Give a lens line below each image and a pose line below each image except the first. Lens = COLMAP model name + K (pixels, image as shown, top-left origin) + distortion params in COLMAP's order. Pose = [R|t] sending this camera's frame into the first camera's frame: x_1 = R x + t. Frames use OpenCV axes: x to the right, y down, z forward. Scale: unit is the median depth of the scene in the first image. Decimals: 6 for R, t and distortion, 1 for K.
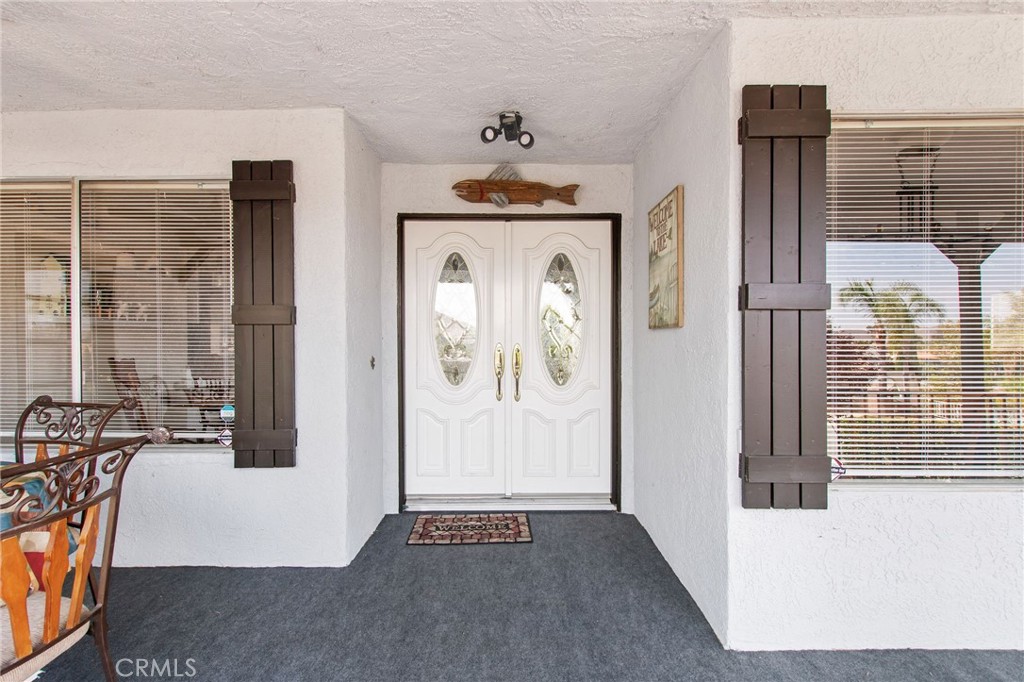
lens RADIAL K [[476.0, 0, 499.1], [0, 476.0, 365.3], [0, 0, 1]] dist [0.002166, 0.000125]
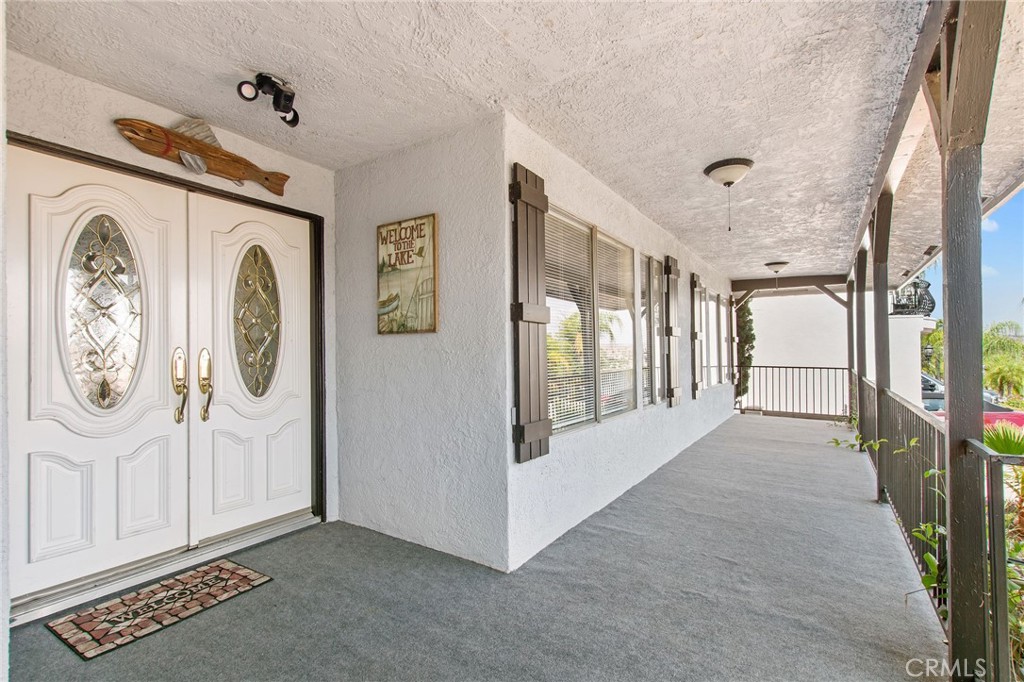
lens RADIAL K [[485.1, 0, 511.1], [0, 485.1, 368.6], [0, 0, 1]] dist [0.000006, -0.001023]
pose [[0.528593, -0.026988, 0.848446, -0.406270], [0.046692, 0.998906, 0.002684, 0.010809], [-0.847590, 0.038197, 0.529274, 0.152296]]
